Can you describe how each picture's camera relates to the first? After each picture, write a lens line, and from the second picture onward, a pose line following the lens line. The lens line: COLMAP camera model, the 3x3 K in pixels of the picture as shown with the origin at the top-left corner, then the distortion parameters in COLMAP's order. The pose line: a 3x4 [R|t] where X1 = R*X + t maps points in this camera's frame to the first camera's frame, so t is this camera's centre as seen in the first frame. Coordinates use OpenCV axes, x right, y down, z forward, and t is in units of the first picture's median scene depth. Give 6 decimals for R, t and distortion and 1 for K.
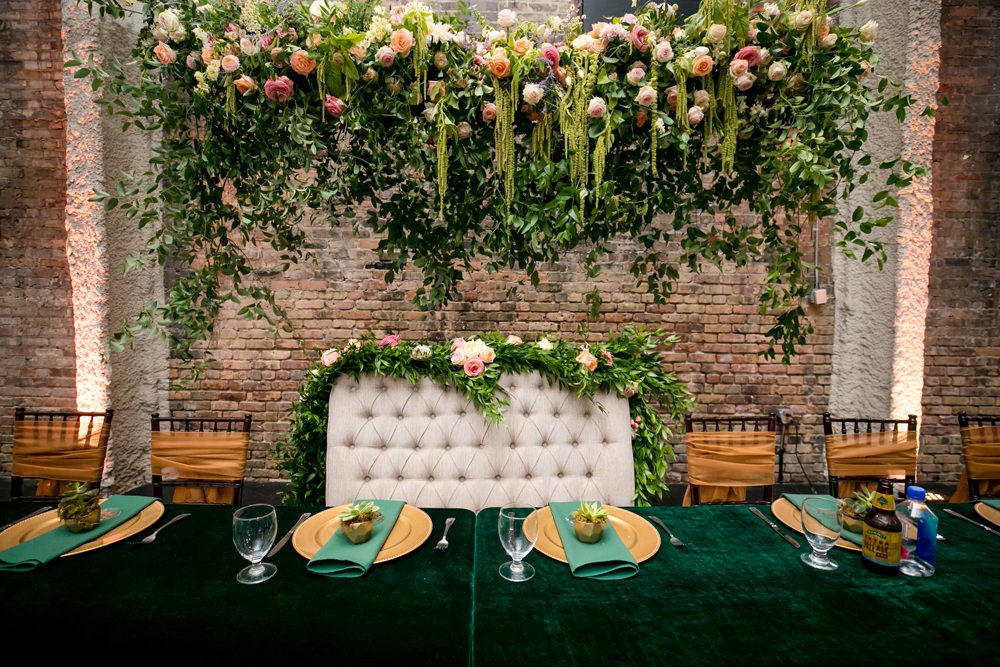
lens RADIAL K [[473.7, 0, 495.3], [0, 473.7, 331.7], [0, 0, 1]] dist [-0.033046, 0.001468]
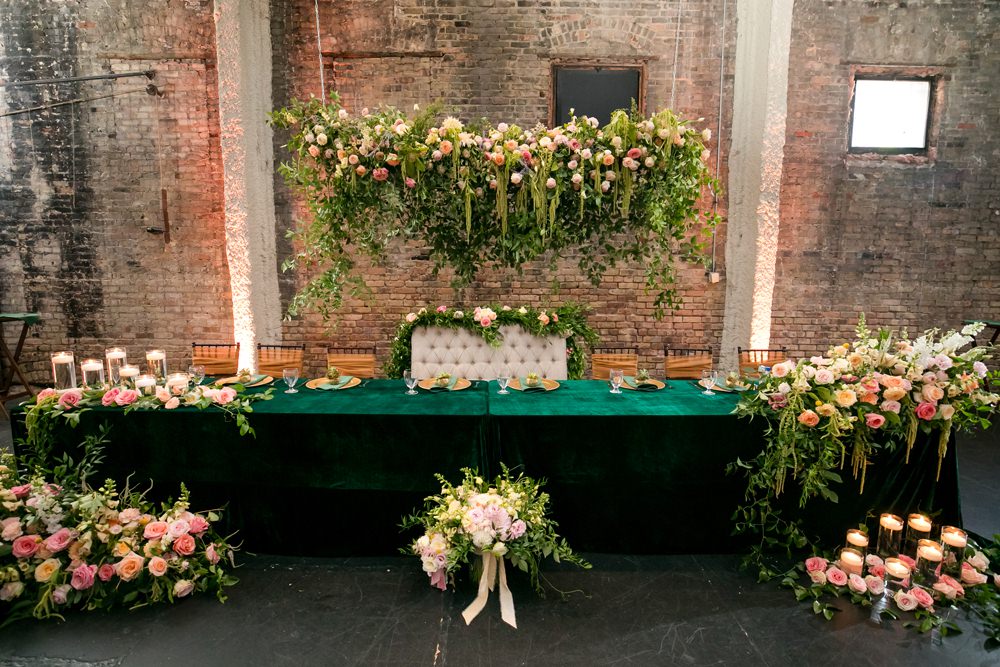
lens RADIAL K [[473.7, 0, 499.6], [0, 473.7, 327.4], [0, 0, 1]] dist [-0.033046, 0.001468]
pose [[0.999998, -0.001927, -0.000451, 0.007670], [0.001953, 0.997709, 0.067618, -0.023623], [0.000320, -0.067619, 0.997711, -0.614848]]
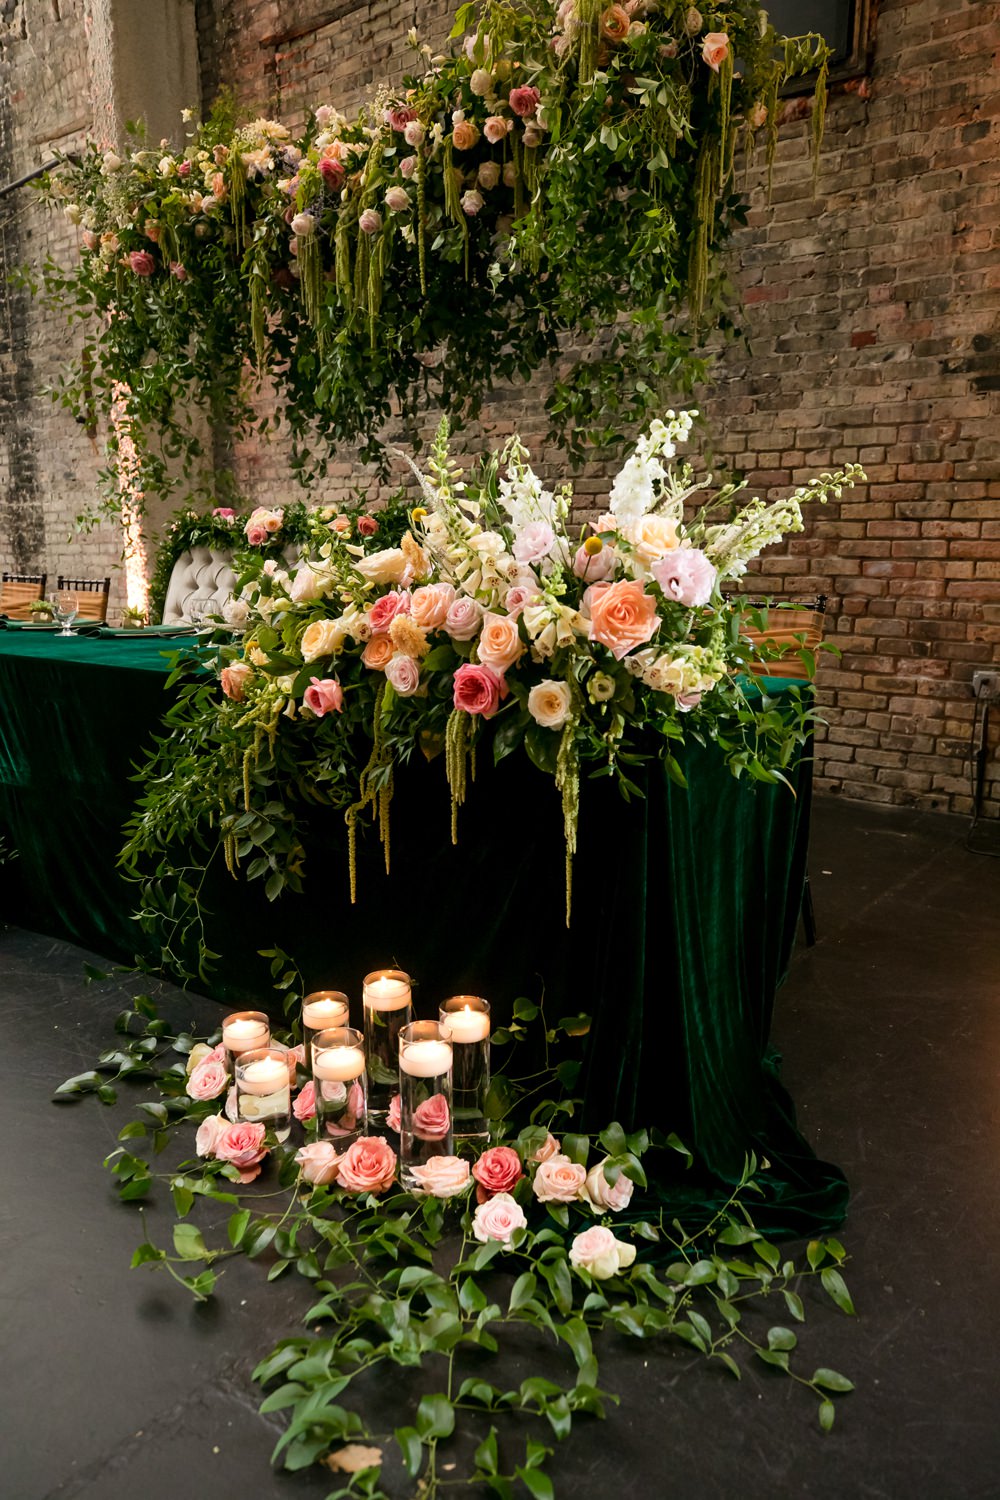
lens RADIAL K [[1113.0, 0, 498.3], [0, 1113.0, 761.6], [0, 0, 1]] dist [0.003952, 0.015584]
pose [[0.771652, 0.108927, -0.626649, 1.180020], [-0.022956, 0.989354, 0.143706, 0.123442], [0.635631, -0.096506, 0.765937, -0.318825]]
